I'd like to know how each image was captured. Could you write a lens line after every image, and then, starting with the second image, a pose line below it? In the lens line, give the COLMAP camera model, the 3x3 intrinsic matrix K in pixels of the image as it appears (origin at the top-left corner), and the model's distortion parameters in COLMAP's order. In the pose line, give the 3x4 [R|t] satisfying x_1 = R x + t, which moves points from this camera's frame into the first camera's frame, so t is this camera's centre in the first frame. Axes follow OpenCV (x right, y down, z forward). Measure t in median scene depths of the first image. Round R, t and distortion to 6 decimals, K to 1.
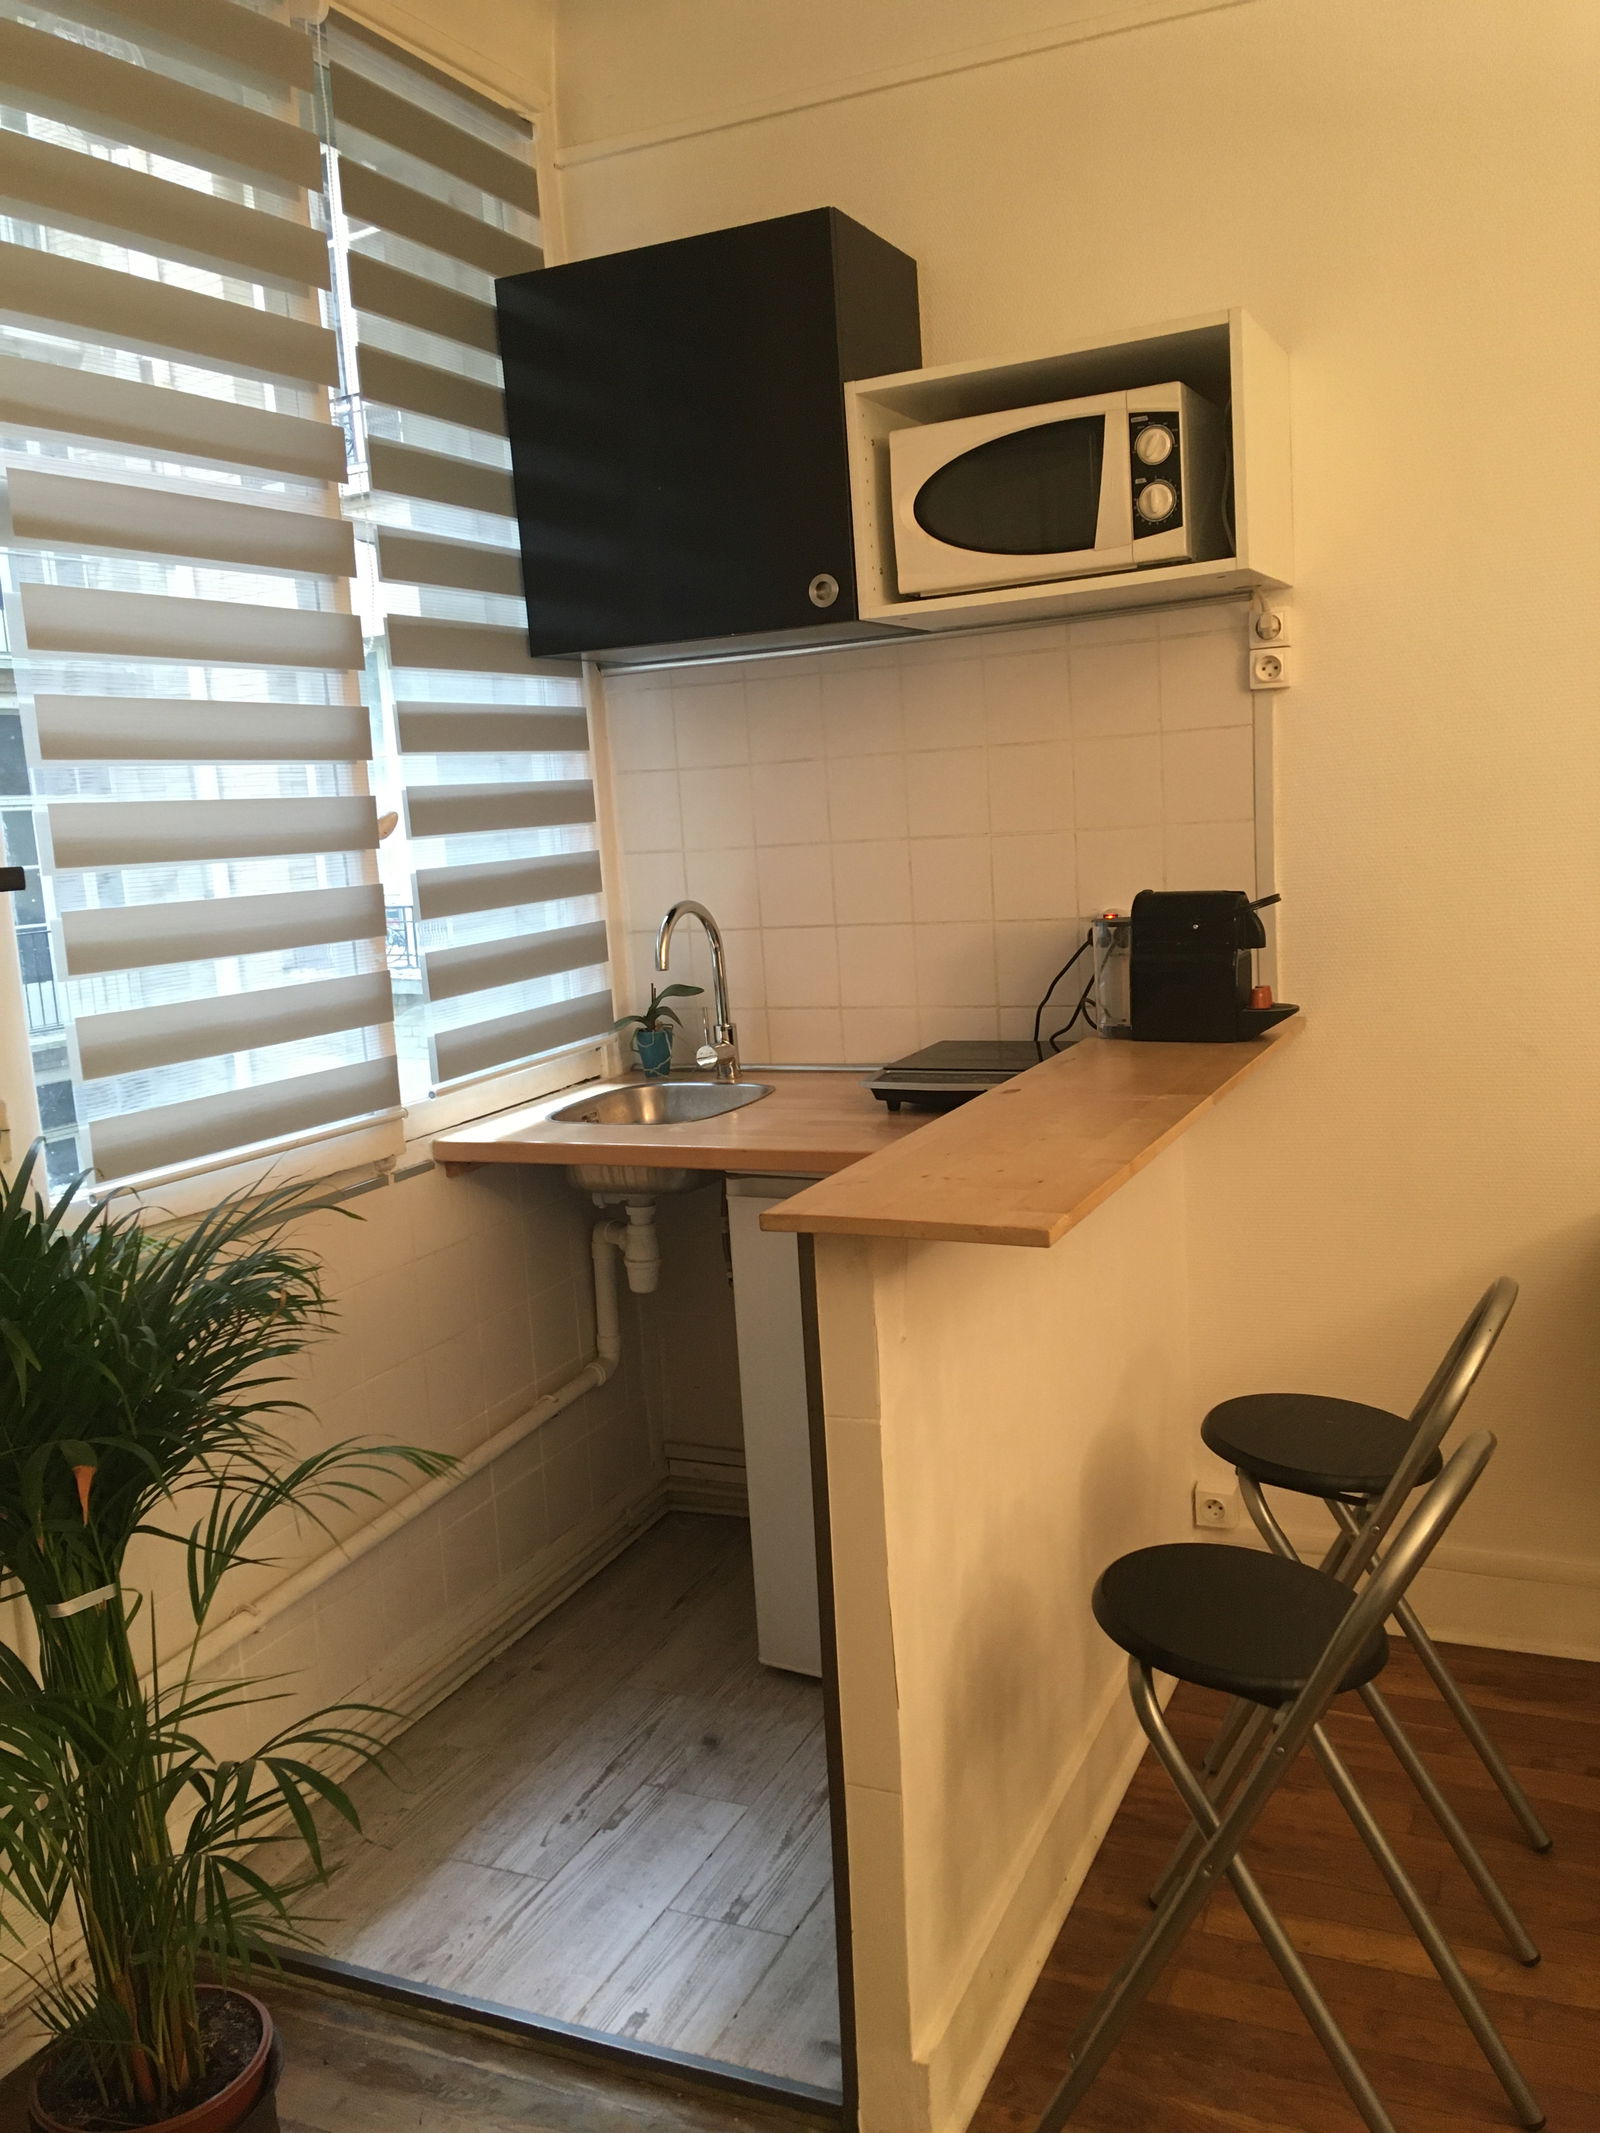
lens RADIAL K [[1795.1, 0, 800.0], [0, 1795.1, 1066.5], [0, 0, 1]] dist [0.121519, -0.188305]
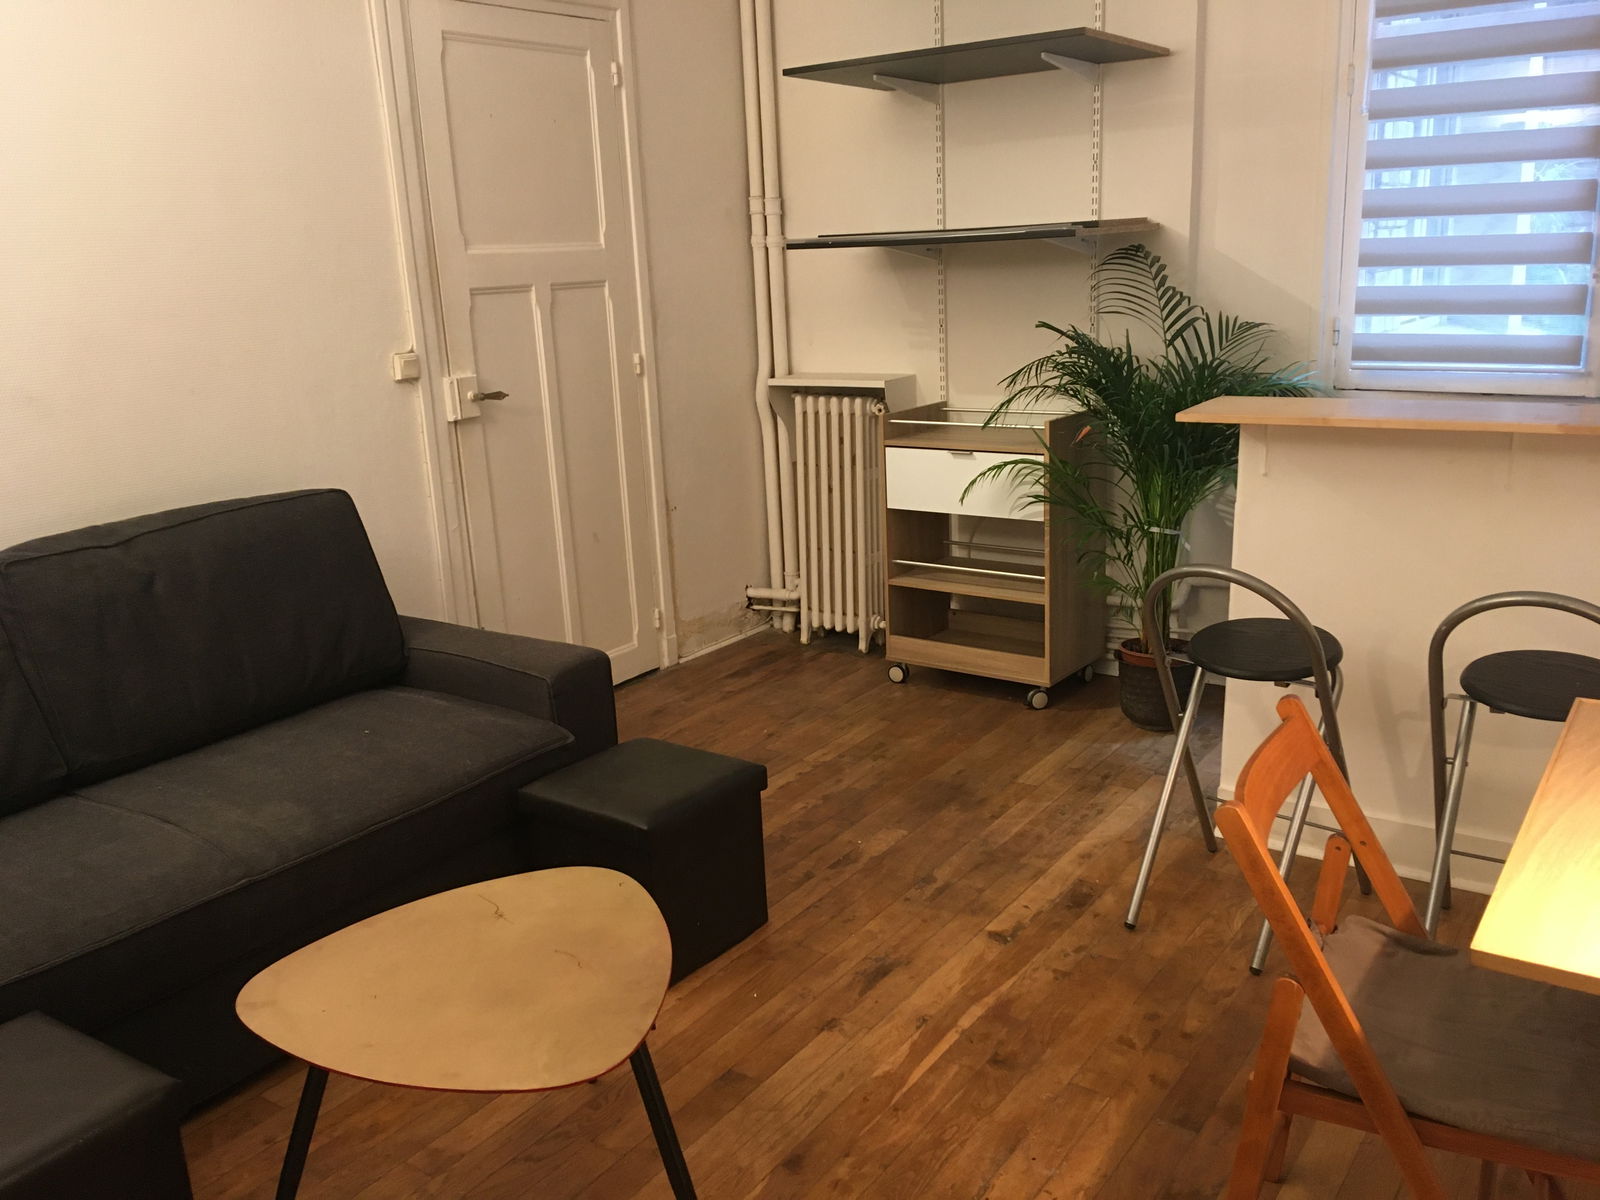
lens RADIAL K [[1346.5, 0, 798.2], [0, 1346.5, 601.7], [0, 0, 1]] dist [0.121519, -0.188305]
pose [[-0.193752, 0.318999, -0.927739, 1.124738], [-0.086825, 0.936372, 0.340100, -0.138405], [0.977201, 0.146446, -0.153727, 0.480802]]
